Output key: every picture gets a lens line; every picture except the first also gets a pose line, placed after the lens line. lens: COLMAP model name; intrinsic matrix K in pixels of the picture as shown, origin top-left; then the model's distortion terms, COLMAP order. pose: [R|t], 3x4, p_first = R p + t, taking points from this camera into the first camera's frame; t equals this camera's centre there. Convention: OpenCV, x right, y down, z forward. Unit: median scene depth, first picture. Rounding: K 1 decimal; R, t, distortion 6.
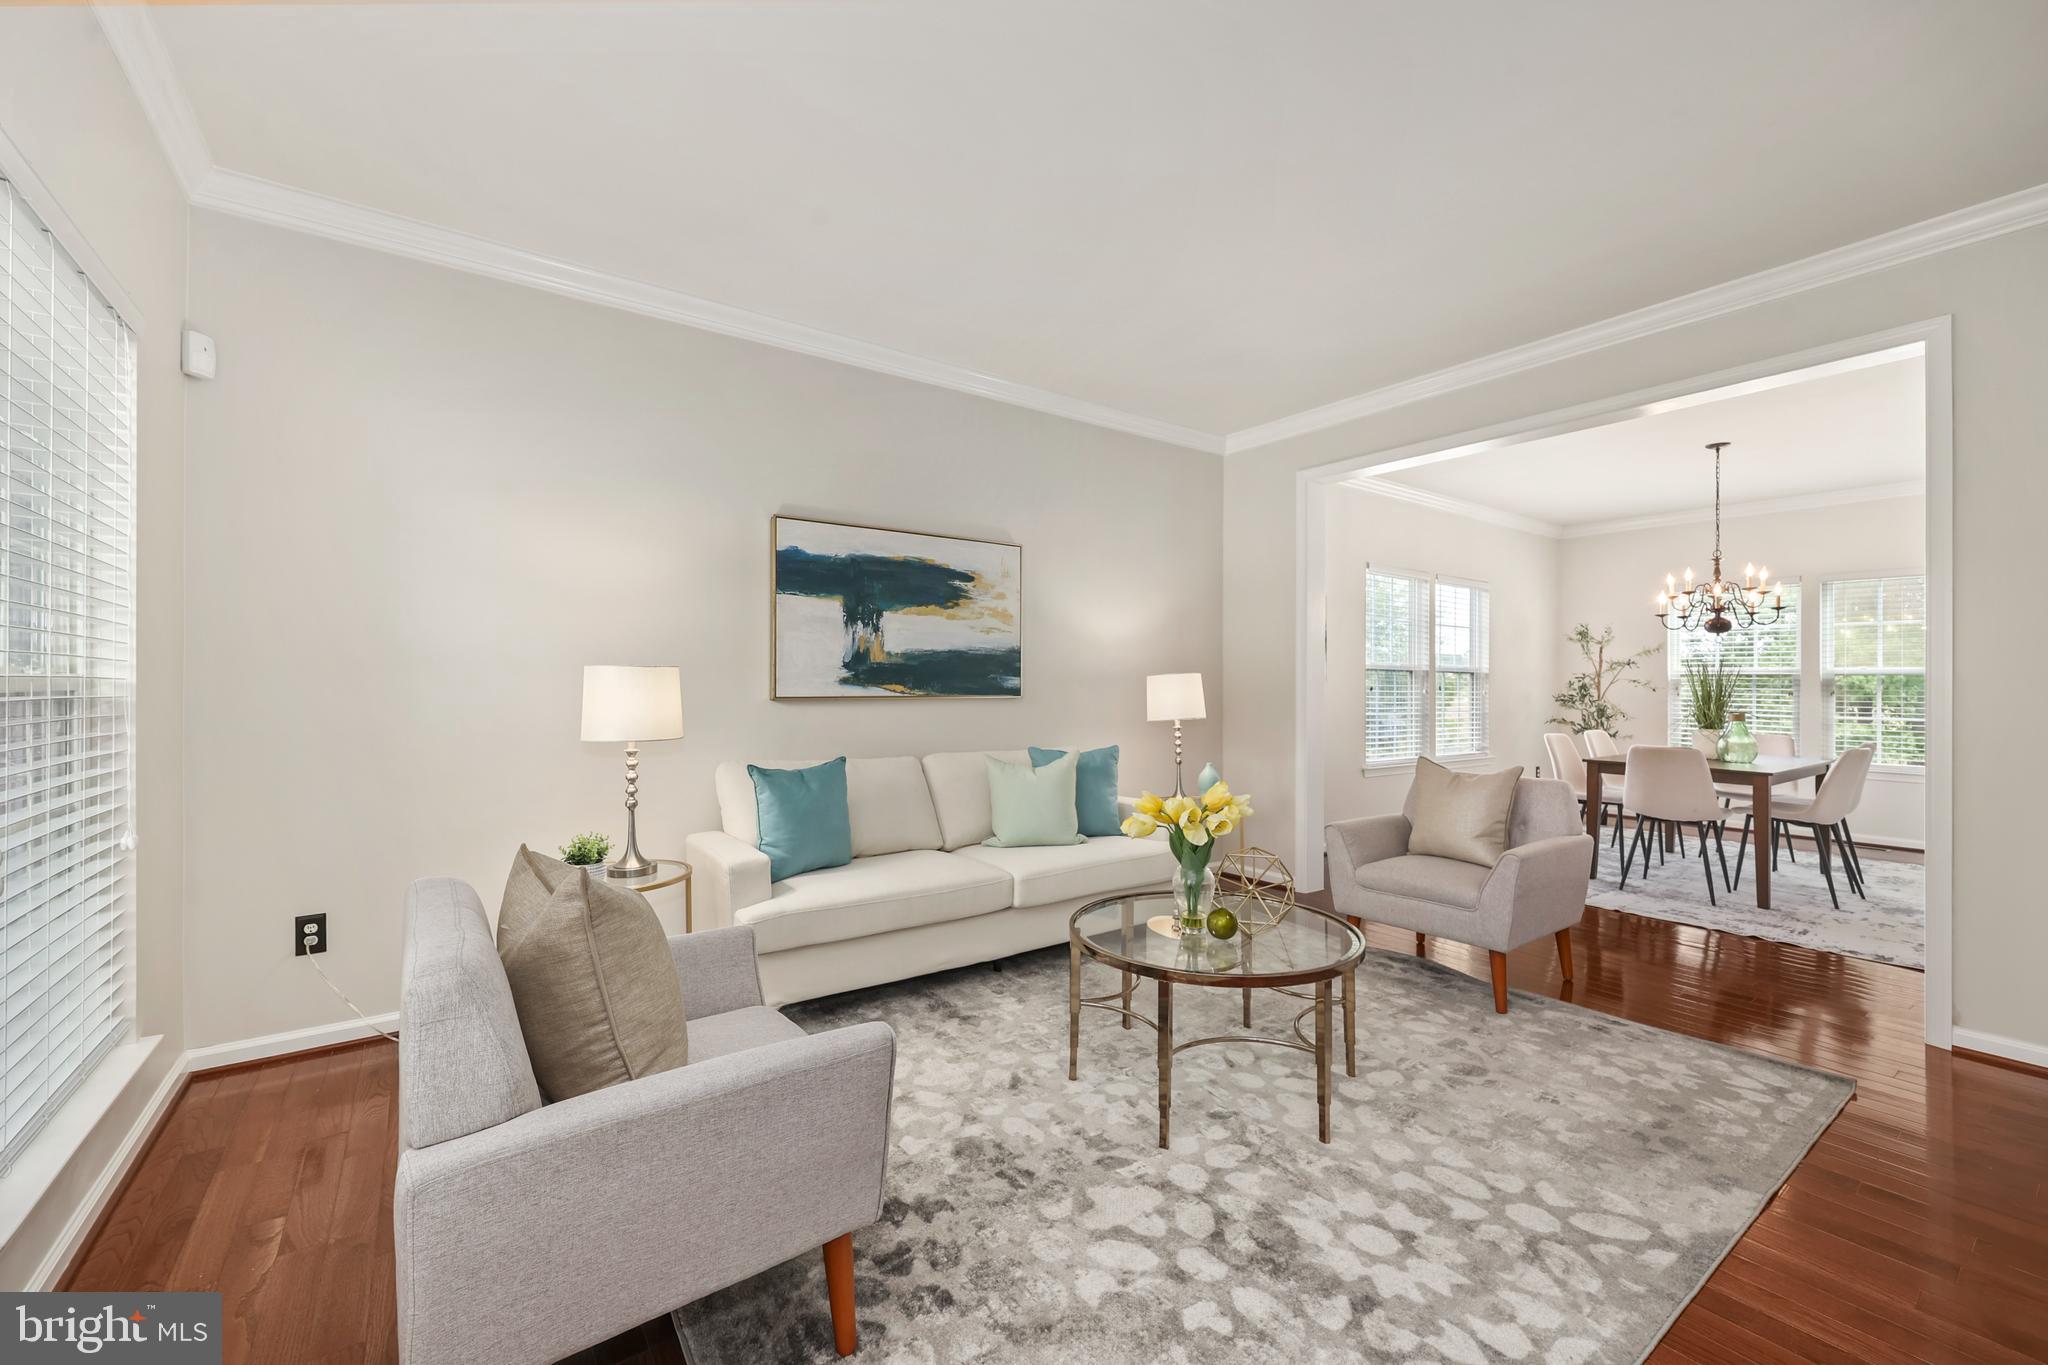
lens RADIAL K [[840.3, 0, 1029.3], [0, 840.3, 679.8], [0, 0, 1]] dist [0.002570, 0.000323]
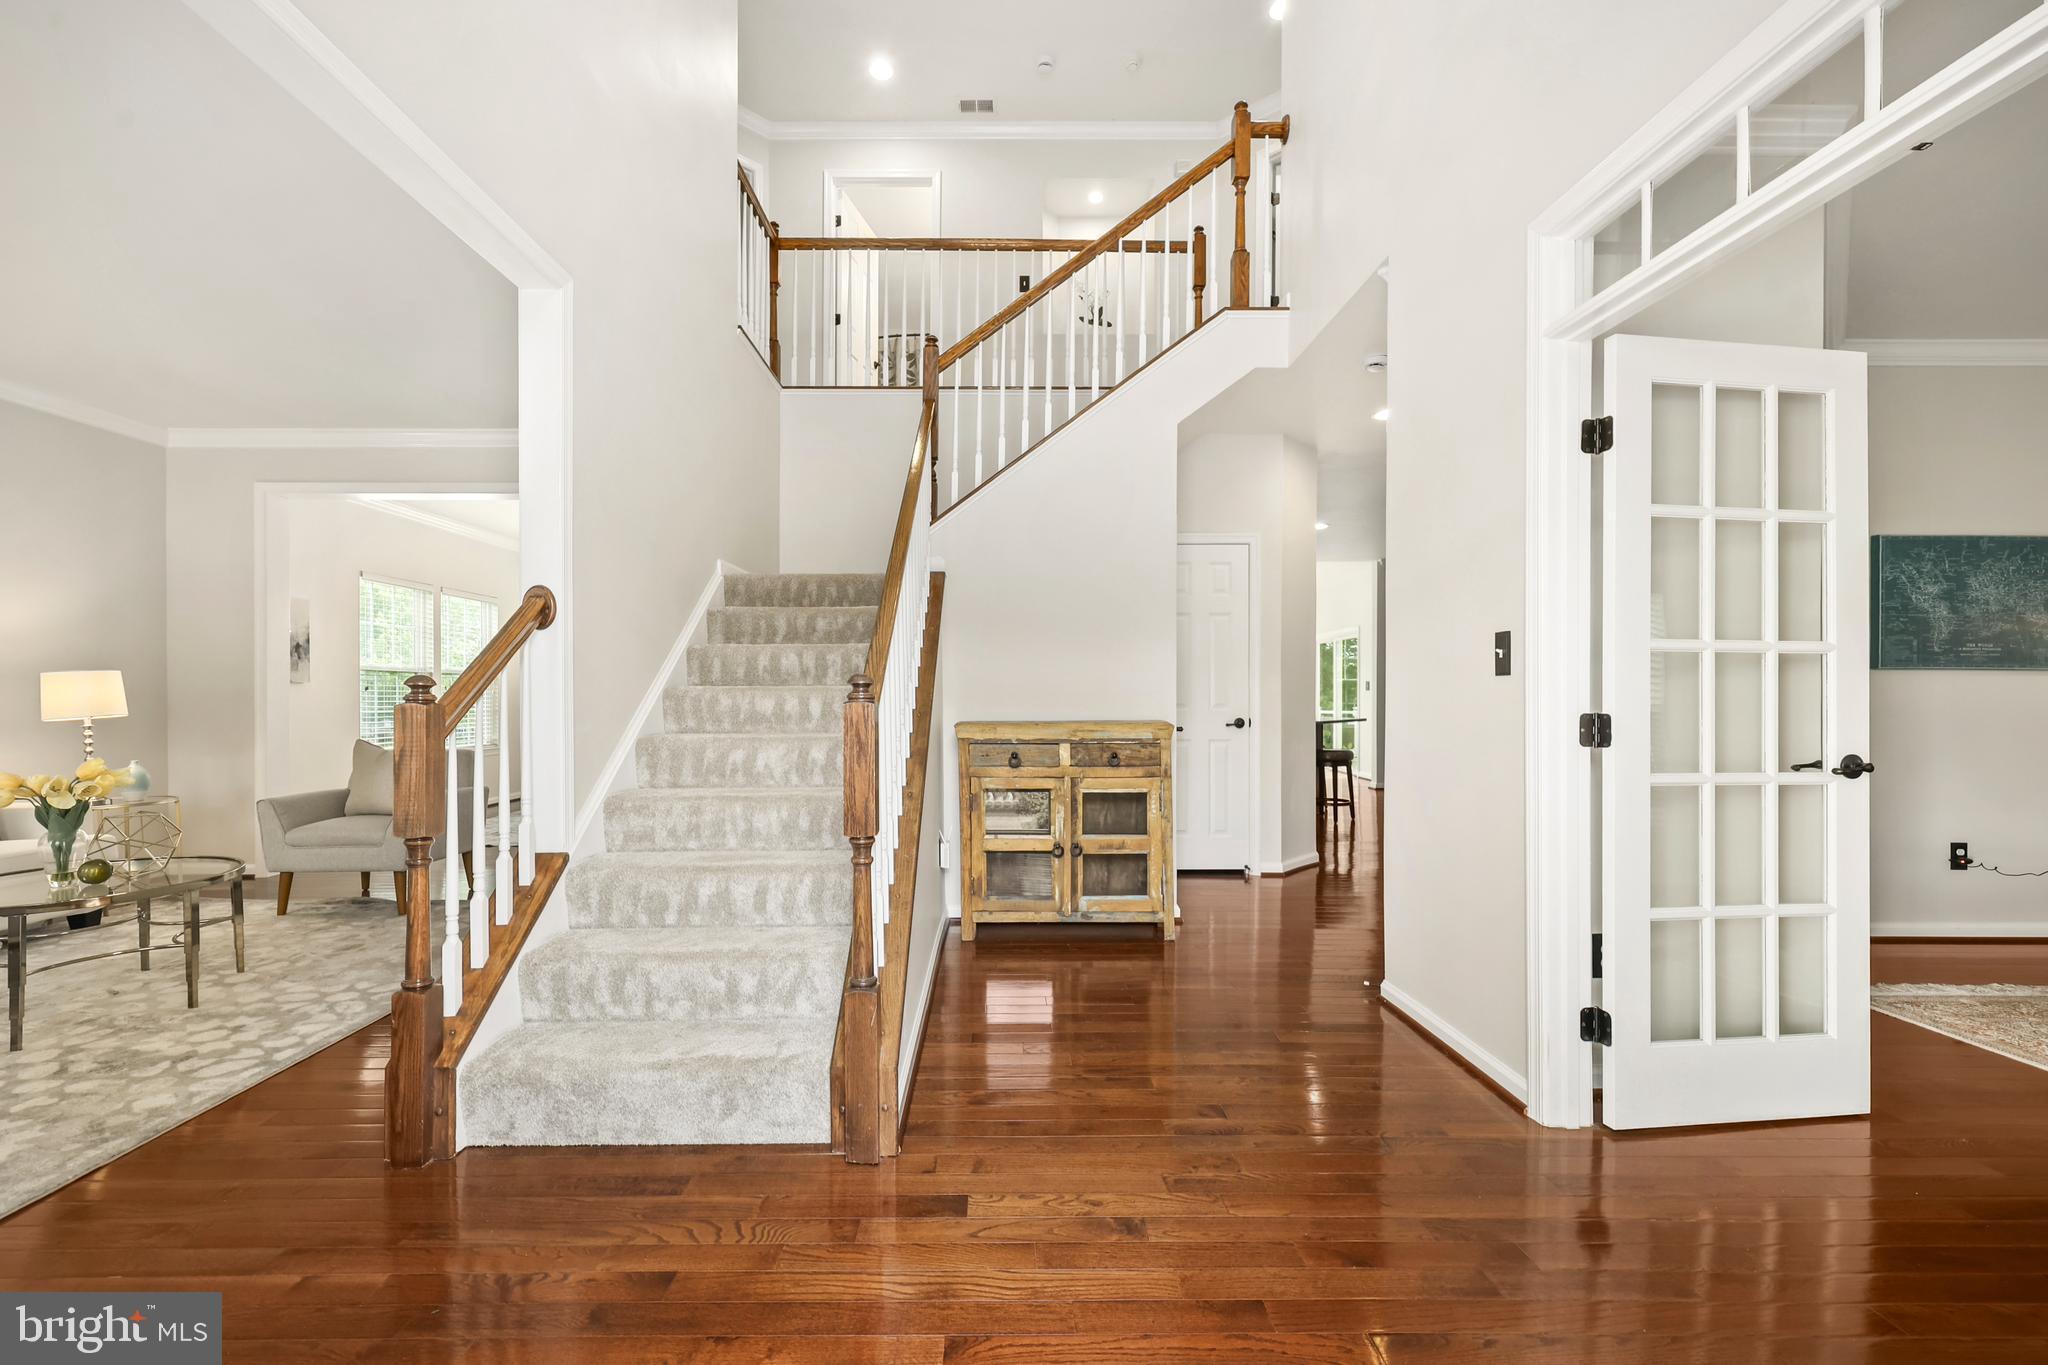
lens RADIAL K [[840.3, 0, 965.0], [0, 840.3, 688.6], [0, 0, 1]] dist [0.002570, 0.000323]
pose [[0.598061, -0.006444, 0.801424, 0.003272], [0.002756, 0.999978, 0.005984, 0.018364], [-0.801446, -0.001370, 0.598066, -0.759066]]
